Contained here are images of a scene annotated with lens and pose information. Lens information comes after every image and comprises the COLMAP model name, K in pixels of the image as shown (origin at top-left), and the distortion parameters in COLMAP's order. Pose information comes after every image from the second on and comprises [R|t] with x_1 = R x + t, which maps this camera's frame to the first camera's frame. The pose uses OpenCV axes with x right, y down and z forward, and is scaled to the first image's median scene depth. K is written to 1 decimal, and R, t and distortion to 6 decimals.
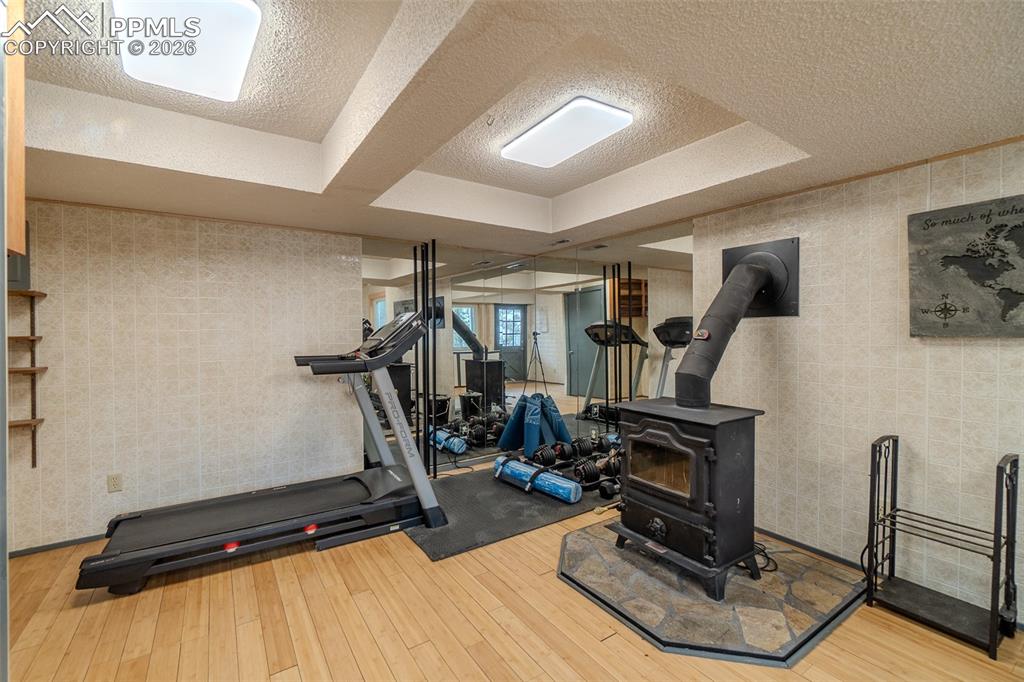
lens RADIAL K [[440.8, 0, 498.7], [0, 440.8, 336.8], [0, 0, 1]] dist [-0.008030, 0.003238]
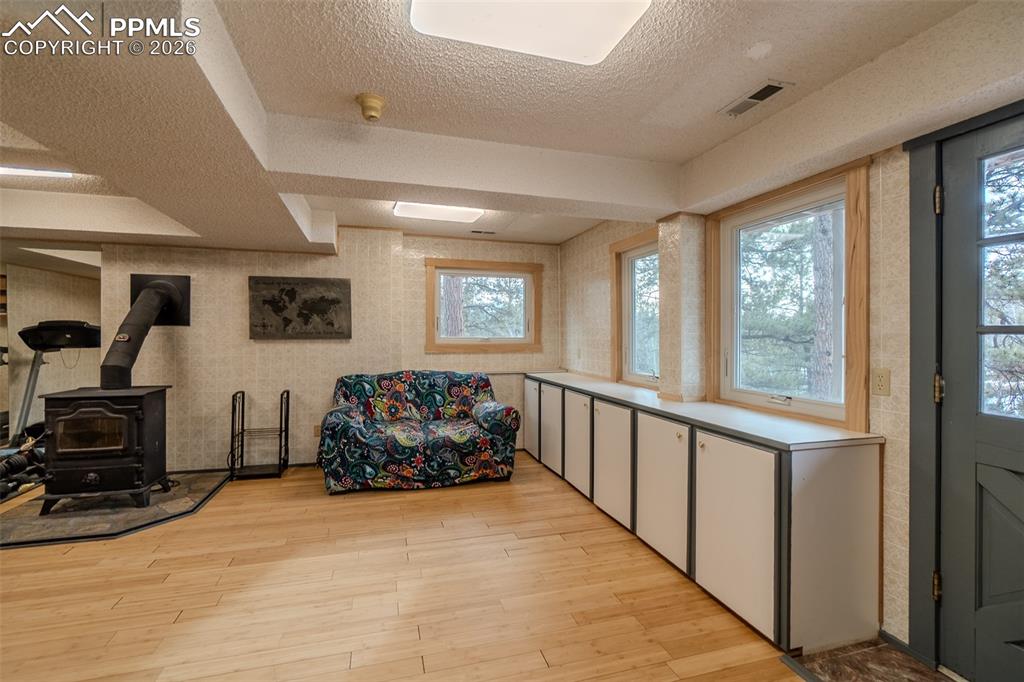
lens RADIAL K [[440.8, 0, 505.2], [0, 440.8, 338.7], [0, 0, 1]] dist [-0.008030, 0.003238]
pose [[0.295471, 0.001303, 0.955351, -0.500576], [0.004769, 0.999985, -0.002839, 0.008601], [-0.955340, 0.005395, 0.295460, -0.559123]]
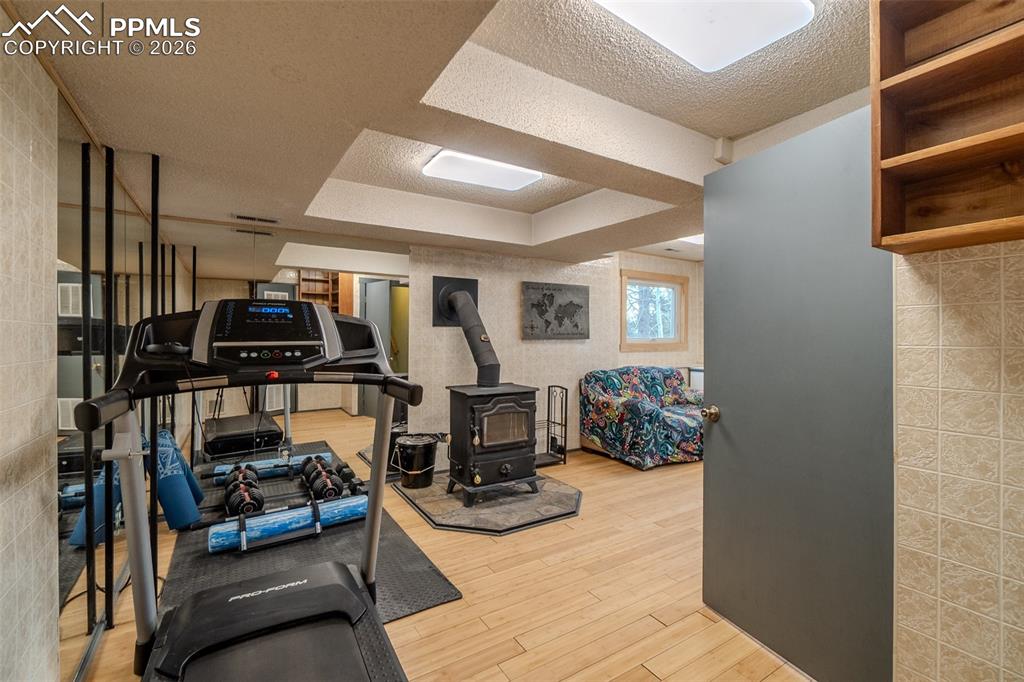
lens RADIAL K [[440.8, 0, 513.4], [0, 440.8, 336.8], [0, 0, 1]] dist [-0.008030, 0.003238]
pose [[0.015403, 0.004892, 0.999869, -0.999353], [0.005691, 0.999971, -0.004980, -0.001816], [-0.999865, 0.005767, 0.015374, 0.863996]]
